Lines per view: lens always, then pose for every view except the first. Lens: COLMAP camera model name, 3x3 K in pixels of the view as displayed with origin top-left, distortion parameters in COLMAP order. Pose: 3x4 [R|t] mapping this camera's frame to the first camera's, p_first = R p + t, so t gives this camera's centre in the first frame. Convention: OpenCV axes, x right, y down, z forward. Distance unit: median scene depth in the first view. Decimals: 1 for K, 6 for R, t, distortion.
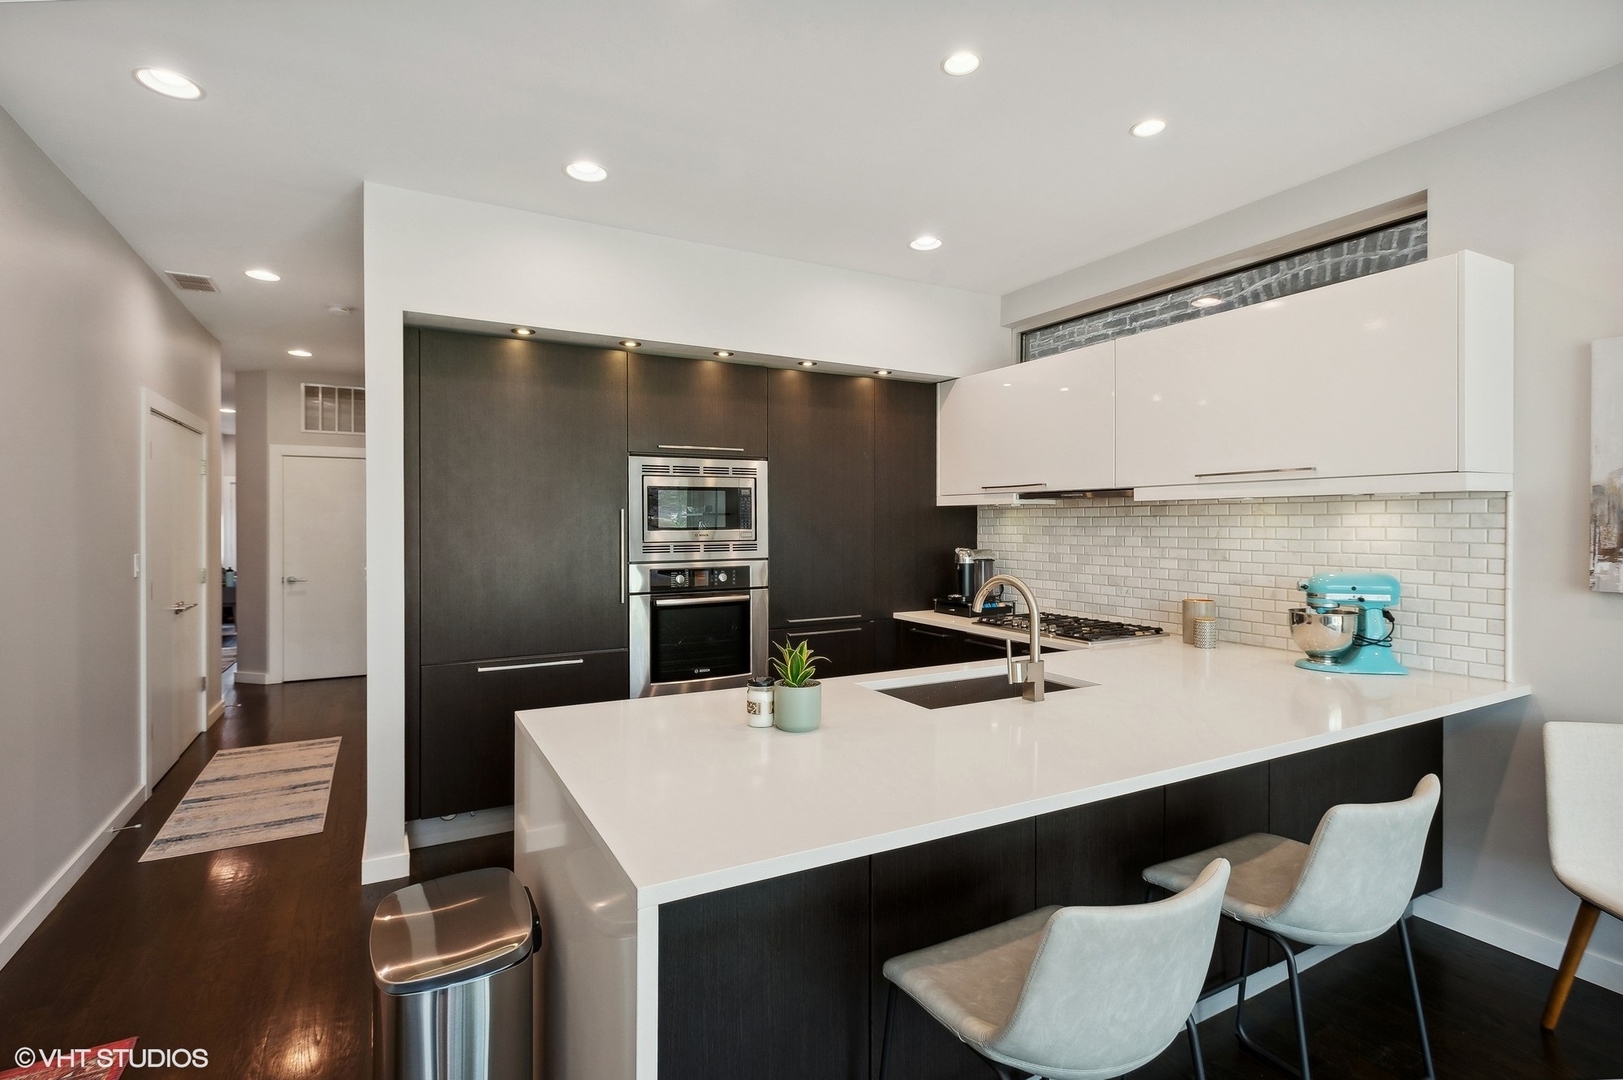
lens RADIAL K [[762.0, 0, 813.4], [0, 762.0, 524.8], [0, 0, 1]] dist [-0.000557, -0.000175]
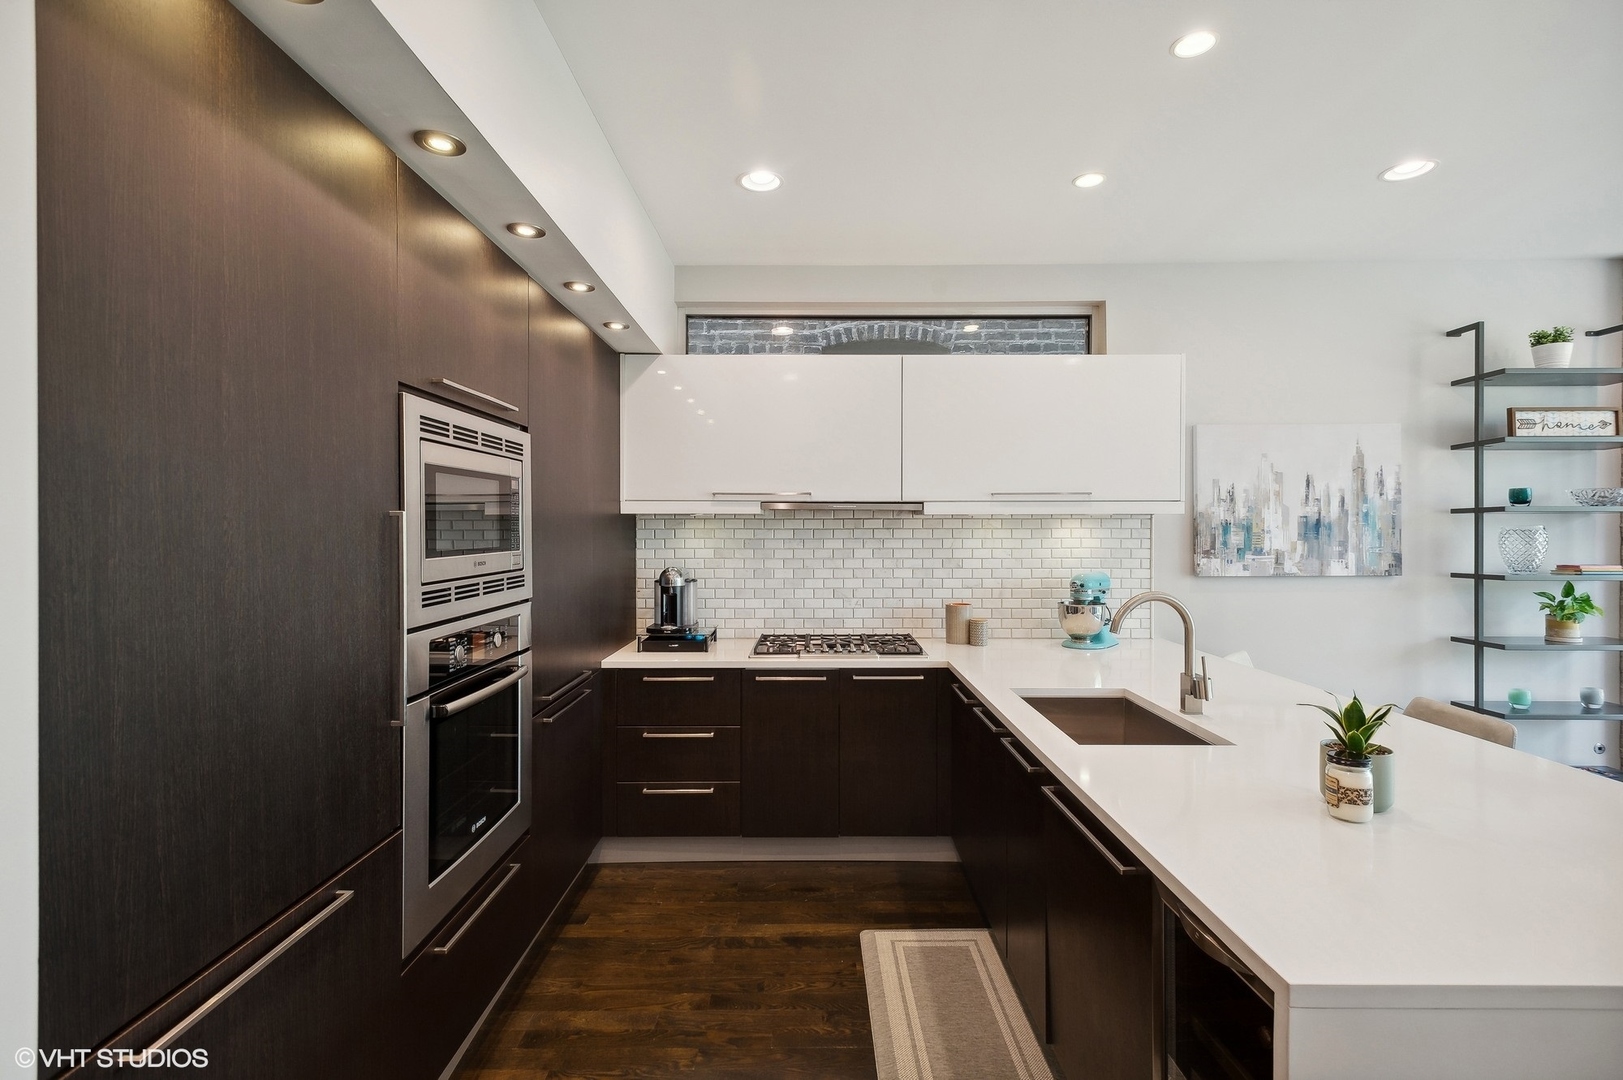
lens RADIAL K [[762.0, 0, 815.3], [0, 762.0, 530.4], [0, 0, 1]] dist [-0.000557, -0.000175]
pose [[0.478289, -0.000103, 0.878202, -0.516290], [0.002717, 0.999995, -0.001362, -0.007696], [-0.878198, 0.003038, 0.478287, 0.571613]]
